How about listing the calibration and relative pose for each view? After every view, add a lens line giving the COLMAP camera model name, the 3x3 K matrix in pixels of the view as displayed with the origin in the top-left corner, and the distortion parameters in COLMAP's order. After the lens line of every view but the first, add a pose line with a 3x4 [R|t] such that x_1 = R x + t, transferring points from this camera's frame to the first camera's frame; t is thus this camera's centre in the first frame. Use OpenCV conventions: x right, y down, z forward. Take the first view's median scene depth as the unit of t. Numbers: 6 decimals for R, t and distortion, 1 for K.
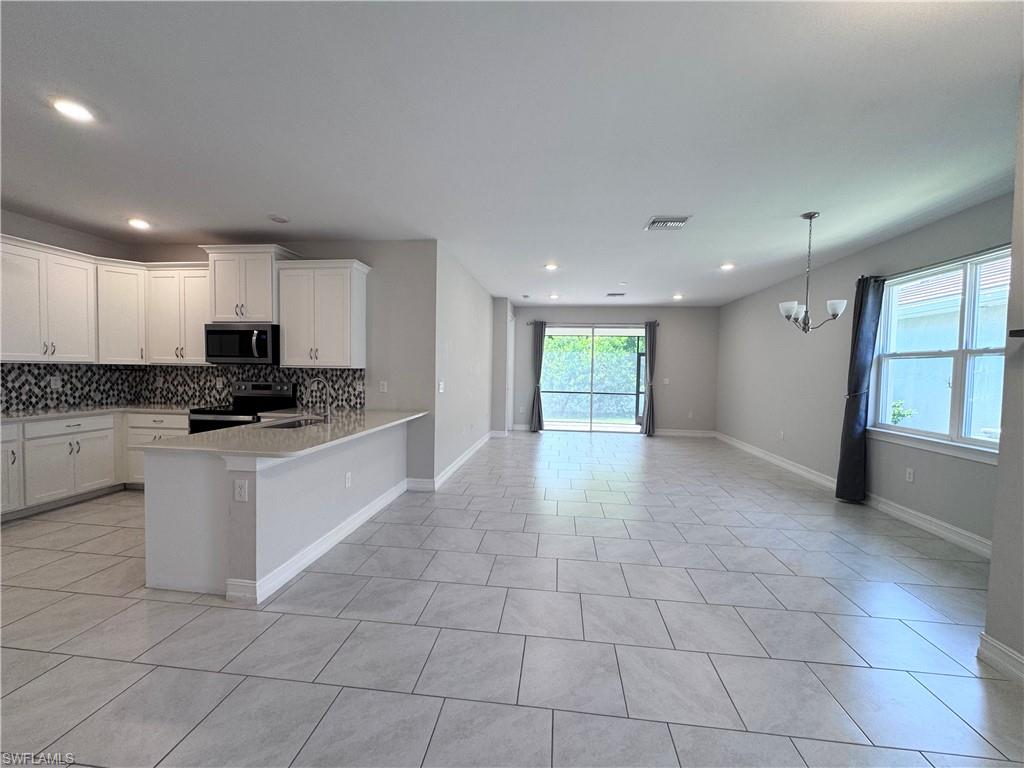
lens RADIAL K [[409.4, 0, 514.4], [0, 409.4, 383.4], [0, 0, 1]] dist [-0.000656, -0.000814]
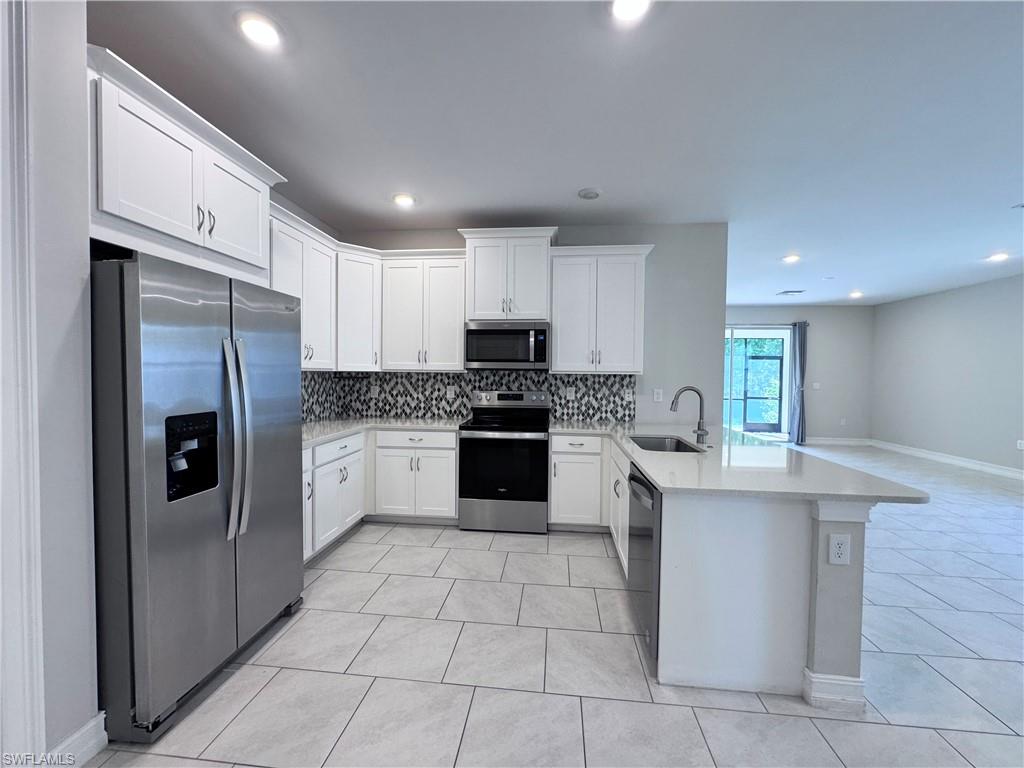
lens RADIAL K [[409.4, 0, 510.3], [0, 409.4, 383.1], [0, 0, 1]] dist [-0.000656, -0.000814]
pose [[0.999841, -0.006807, 0.016451, -0.636665], [0.006996, 0.999910, -0.011420, -0.010283], [-0.016372, 0.011533, 0.999799, 0.153947]]
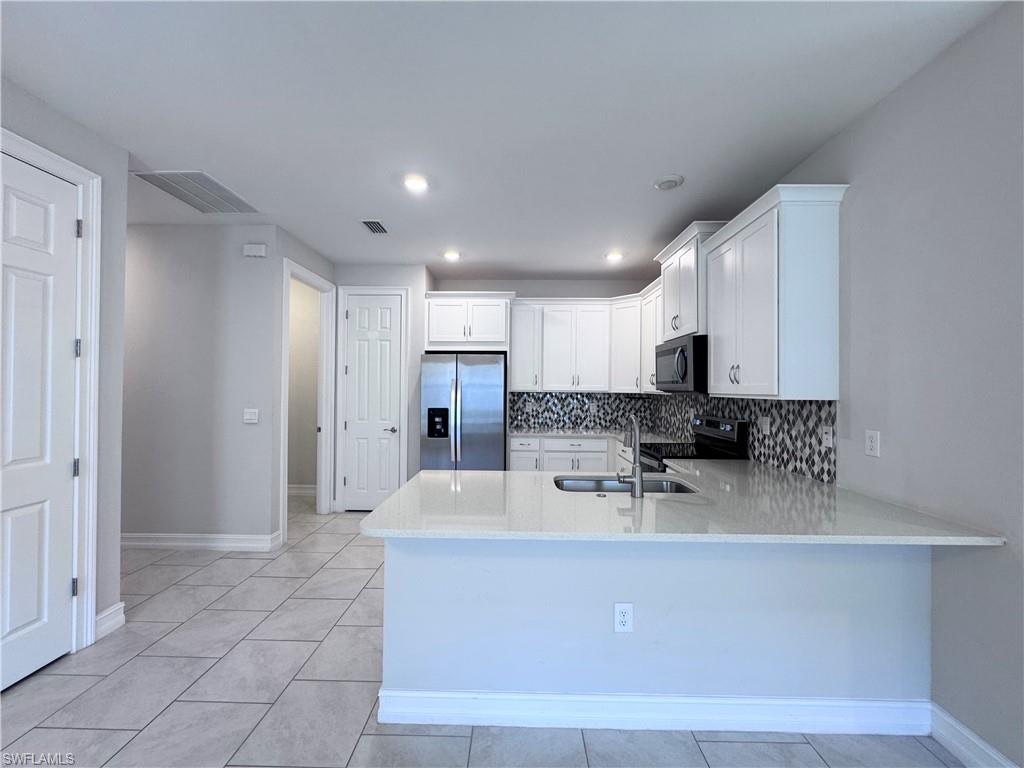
lens RADIAL K [[409.4, 0, 510.0], [0, 409.4, 383.2], [0, 0, 1]] dist [-0.000656, -0.000814]
pose [[0.099674, -0.026255, -0.994674, 0.068516], [-0.041235, 0.998684, -0.030493, -0.026077], [0.994165, 0.044055, 0.098460, 0.573561]]
